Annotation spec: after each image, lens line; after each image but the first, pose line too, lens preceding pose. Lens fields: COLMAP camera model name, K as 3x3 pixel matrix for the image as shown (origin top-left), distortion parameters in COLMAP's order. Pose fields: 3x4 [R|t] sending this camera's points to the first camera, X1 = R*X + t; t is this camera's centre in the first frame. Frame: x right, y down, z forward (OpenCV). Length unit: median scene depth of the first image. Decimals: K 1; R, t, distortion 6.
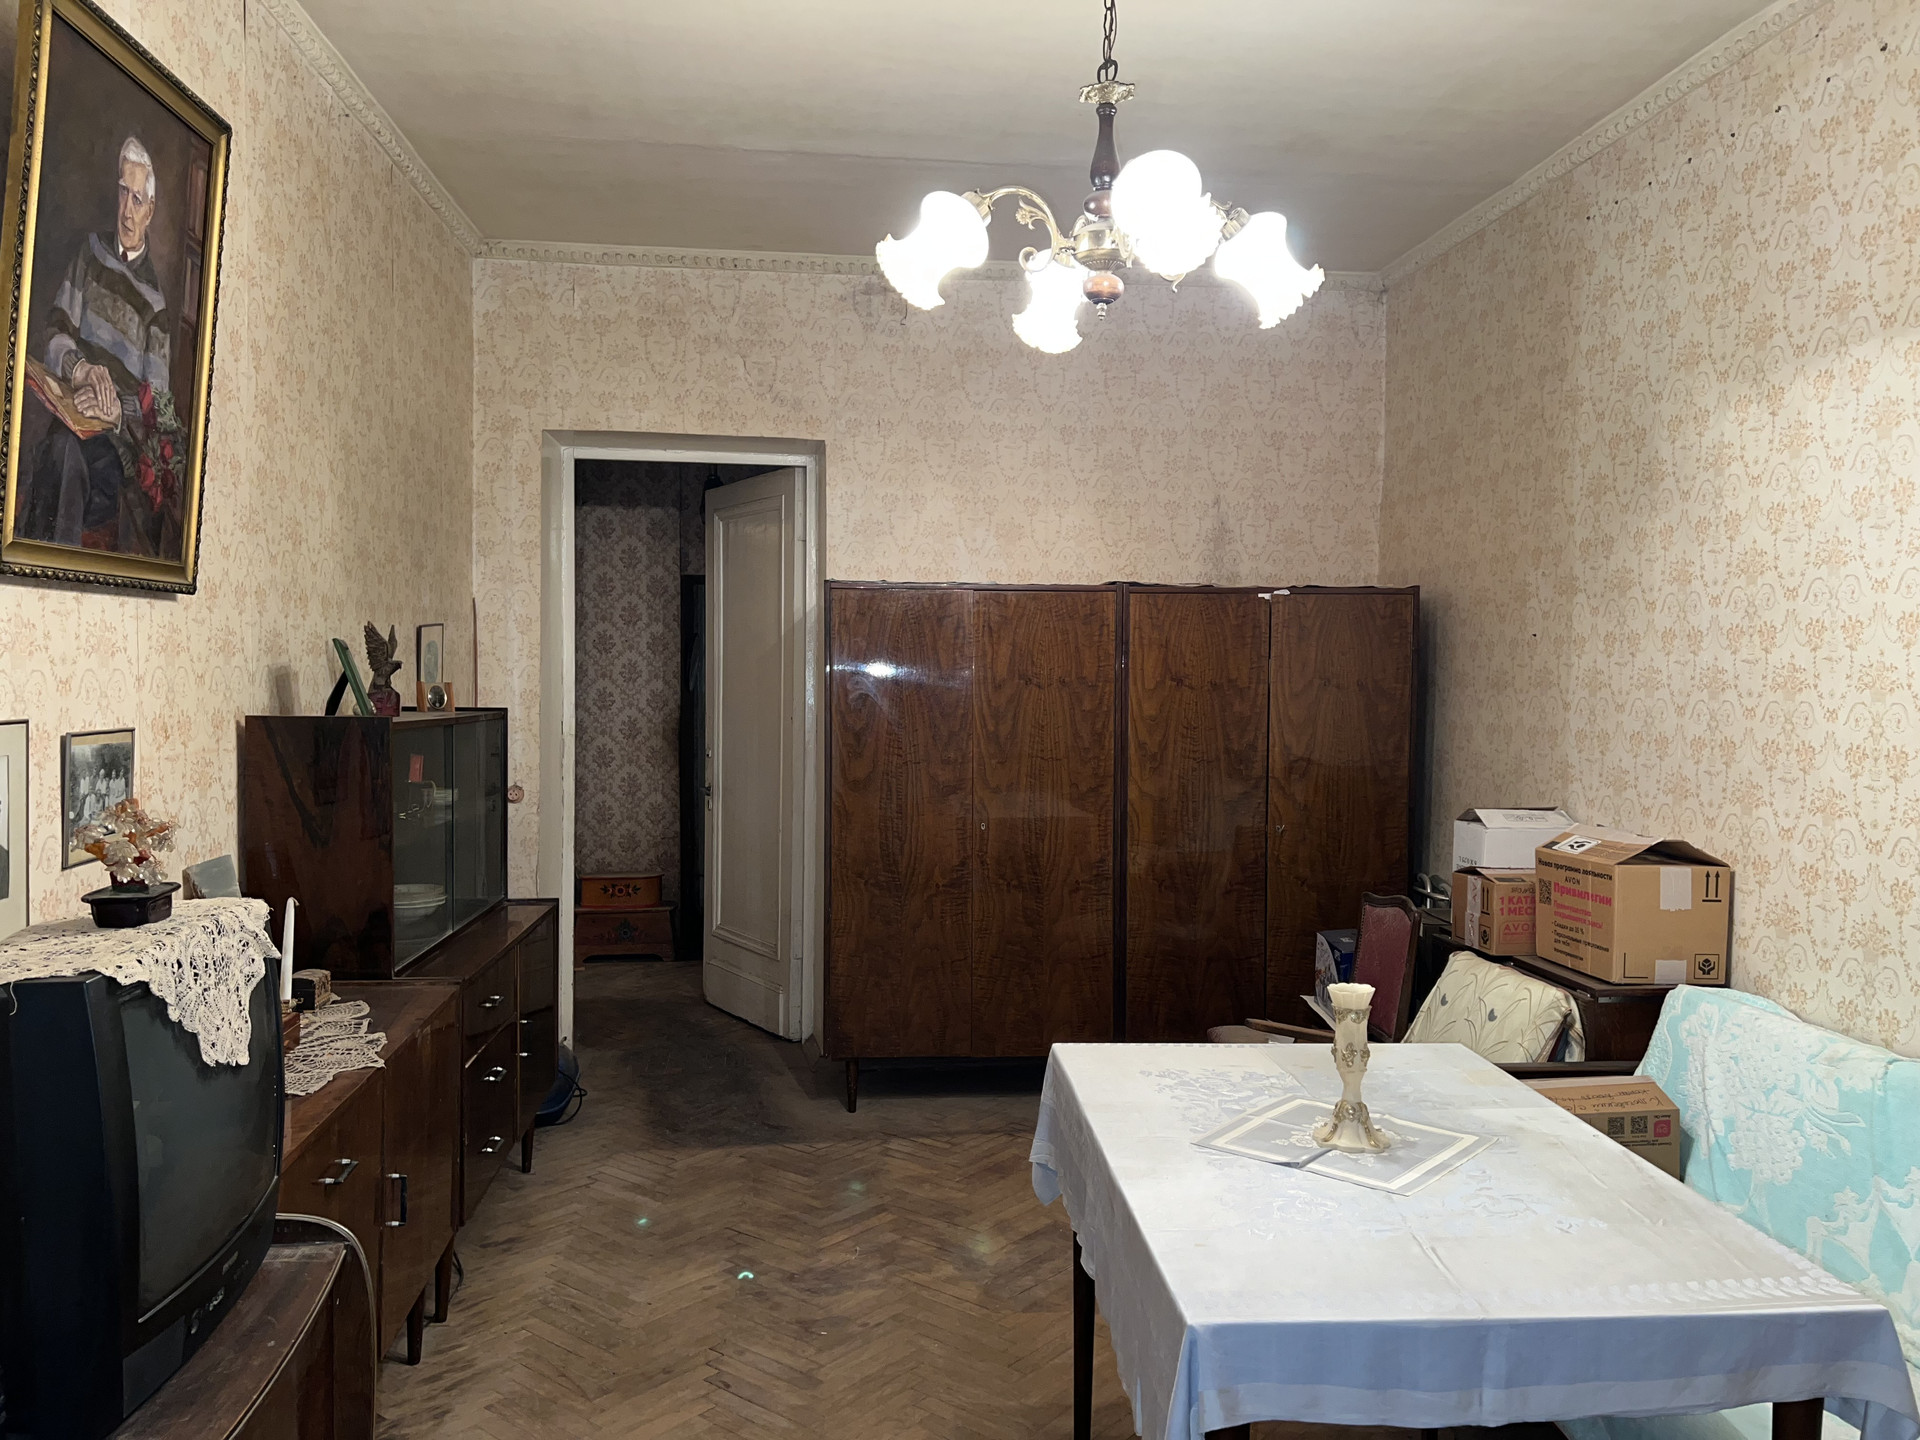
lens RADIAL K [[1448.9, 0, 960.0], [0, 1448.9, 720.0], [0, 0, 1]] dist [0.013719, 0.002583]
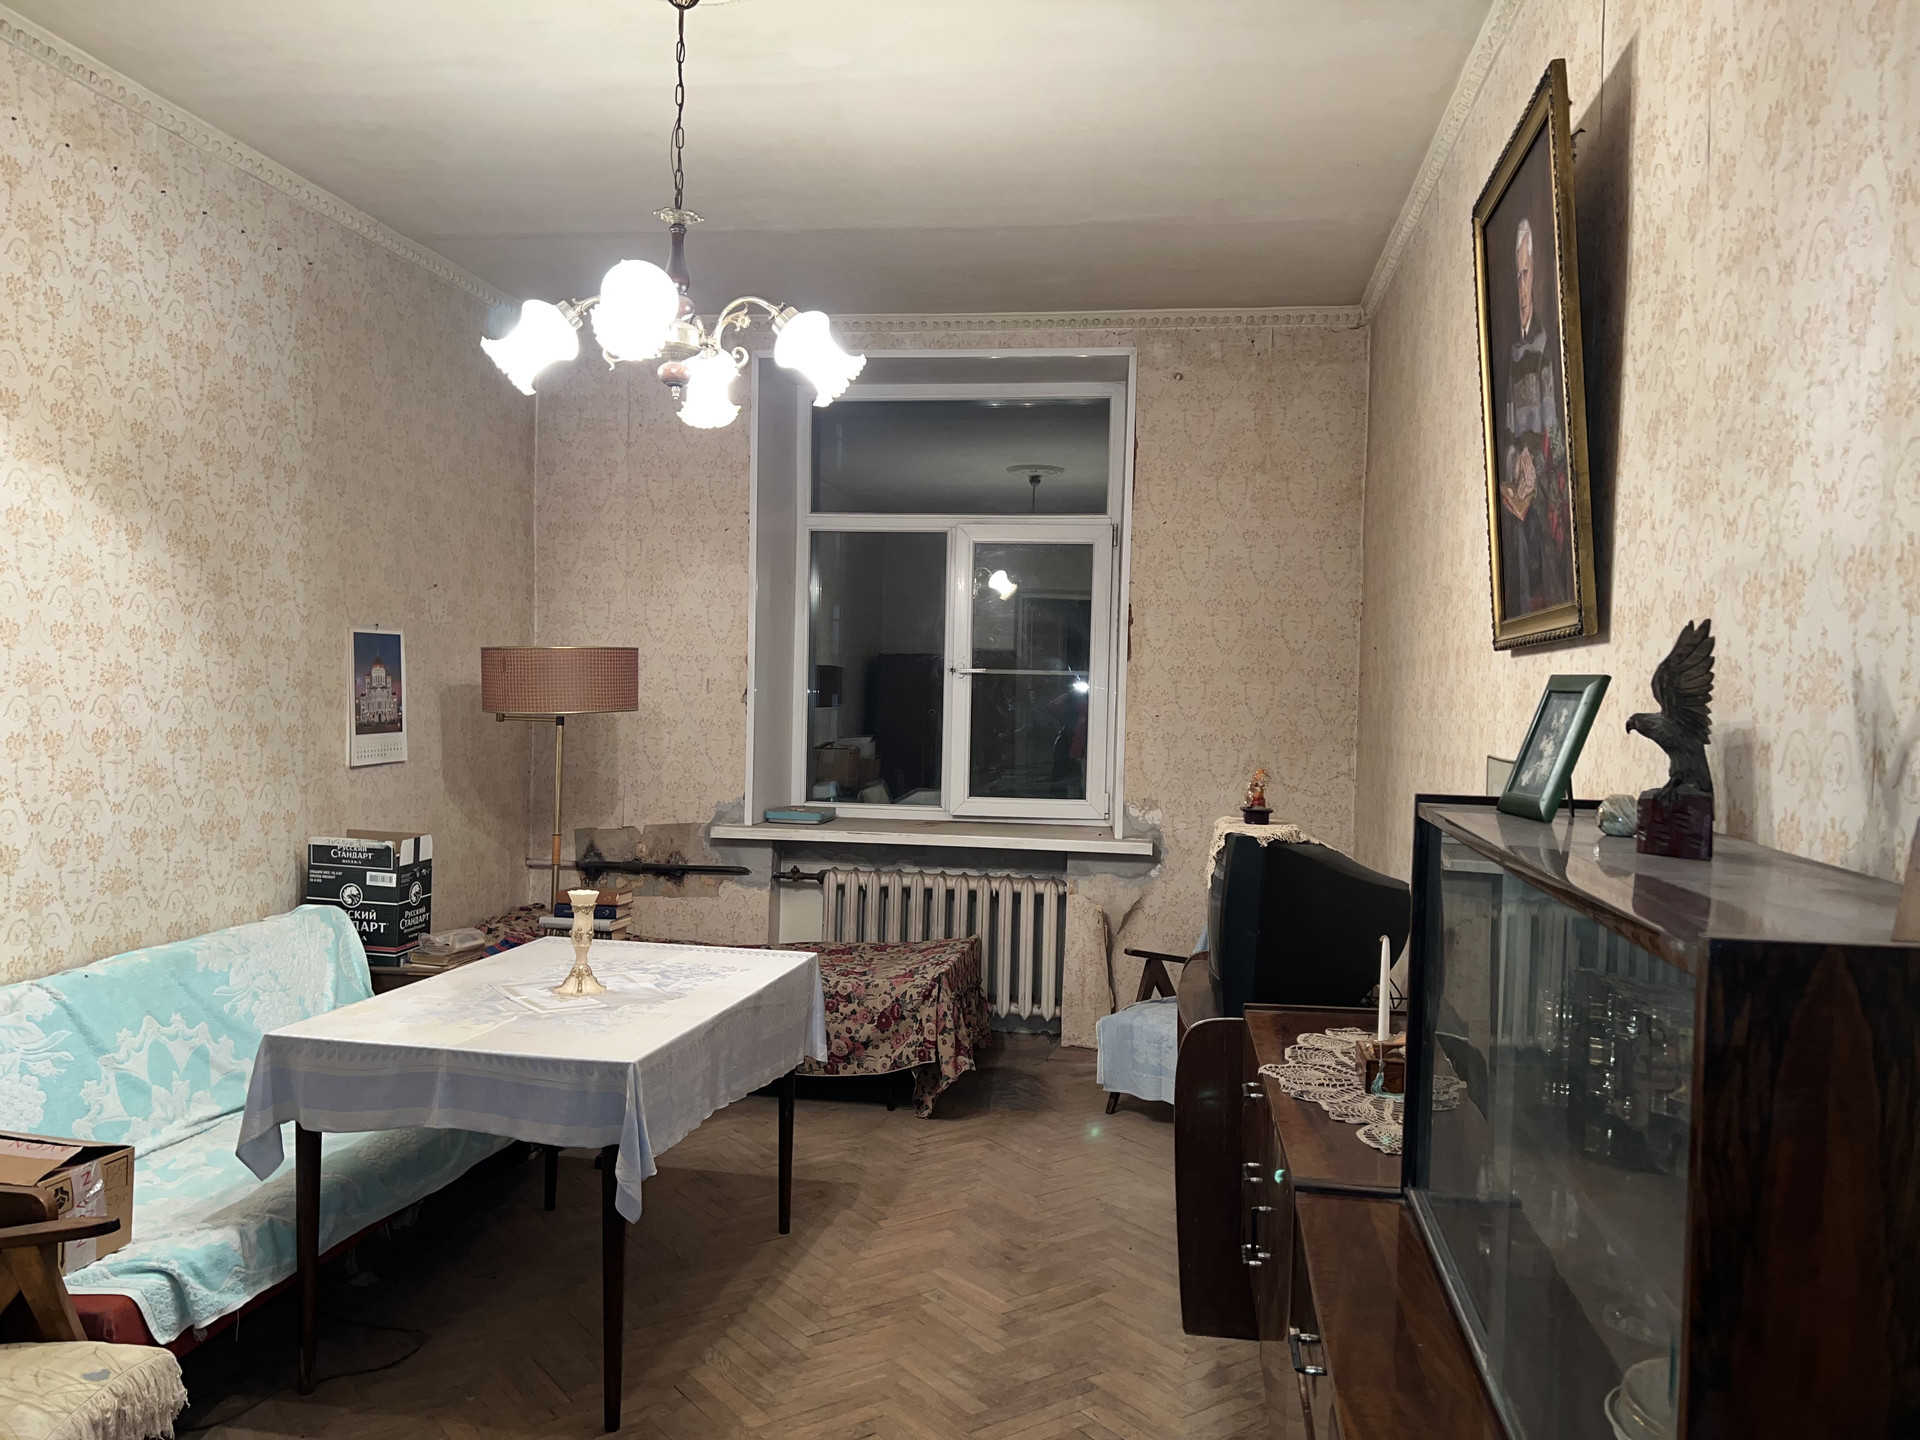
lens RADIAL K [[1448.9, 0, 960.0], [0, 1448.9, 720.0], [0, 0, 1]] dist [0.013719, 0.002583]
pose [[-0.961370, -0.035518, 0.272959, -0.433183], [-0.016957, 0.997399, 0.070061, -0.086956], [-0.274737, 0.062726, -0.959471, 1.929107]]
